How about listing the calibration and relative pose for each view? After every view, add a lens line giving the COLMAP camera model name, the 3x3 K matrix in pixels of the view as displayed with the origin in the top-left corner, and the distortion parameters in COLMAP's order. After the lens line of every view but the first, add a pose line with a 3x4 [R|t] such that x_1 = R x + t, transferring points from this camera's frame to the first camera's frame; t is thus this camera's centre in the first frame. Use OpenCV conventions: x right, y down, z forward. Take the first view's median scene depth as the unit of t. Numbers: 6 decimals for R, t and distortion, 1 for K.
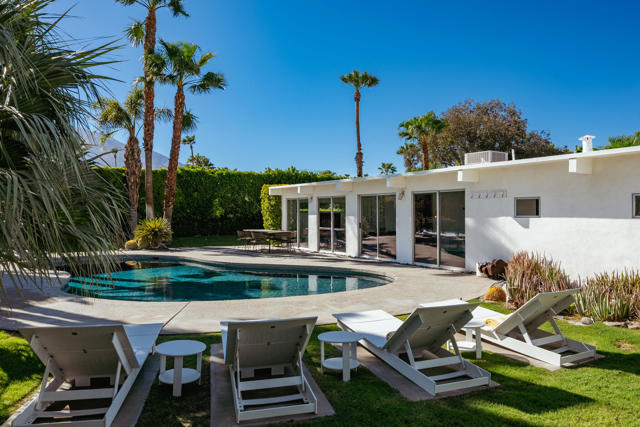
lens RADIAL K [[440.8, 0, 320.0], [0, 440.8, 213.5], [0, 0, 1]] dist [0.001134, 0.000454]
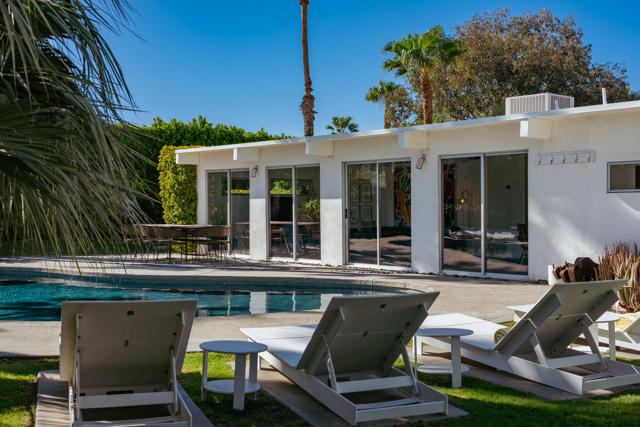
lens RADIAL K [[807.1, 0, 320.0], [0, 807.1, 213.5], [0, 0, 1]] dist [0.006384, -0.019826]
pose [[0.990747, -0.000581, 0.135724, -0.072614], [-0.000057, 0.999989, 0.004701, 0.017319], [-0.135725, -0.004665, 0.990736, -0.062305]]
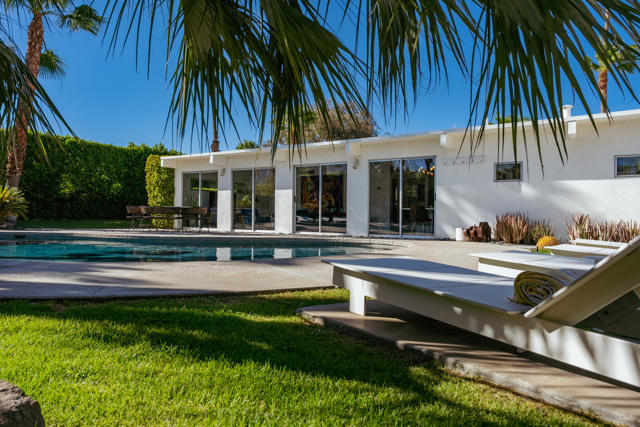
lens RADIAL K [[428.1, 0, 320.0], [0, 428.1, 213.5], [0, 0, 1]] dist [-0.000460, 0.001756]
pose [[0.906451, 0.019933, 0.421840, -0.183232], [-0.015969, 0.999789, -0.012929, 0.052740], [-0.422008, 0.004983, 0.906578, 0.137490]]
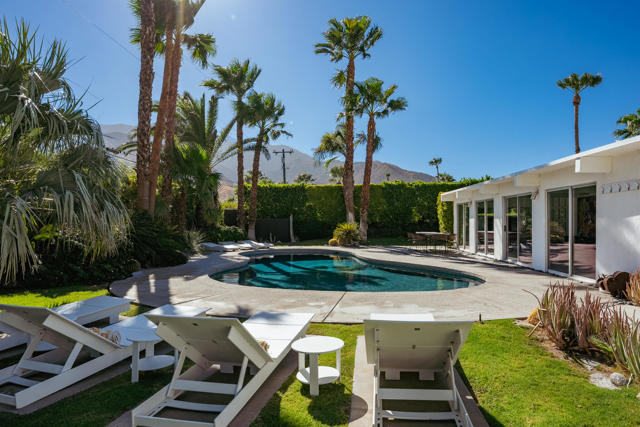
lens RADIAL K [[354.4, 0, 357.4], [0, 354.4, 229.0], [0, 0, 1]] dist [0.003042, 0.000412]
pose [[0.849764, 0.008829, -0.527090, 0.177379], [0.002275, 0.999789, 0.020414, 0.009069], [0.527159, -0.018546, 0.849564, 0.129679]]
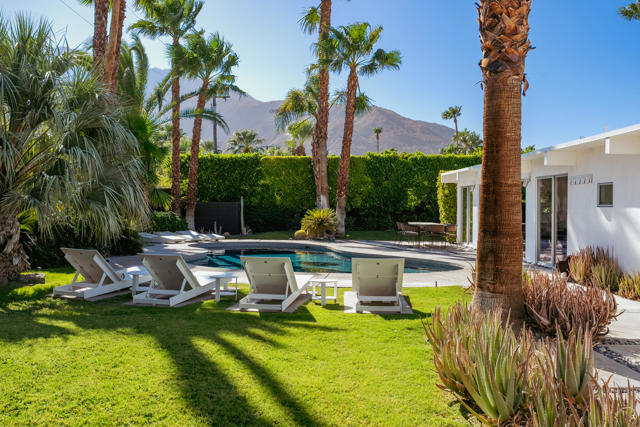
lens RADIAL K [[615.1, 0, 320.0], [0, 615.1, 213.5], [0, 0, 1]] dist [0.003240, -0.001209]
pose [[0.845753, 0.014132, -0.533387, 0.327177], [-0.009469, 0.999889, 0.011479, 0.006244], [0.533491, -0.004658, 0.845793, -0.143822]]
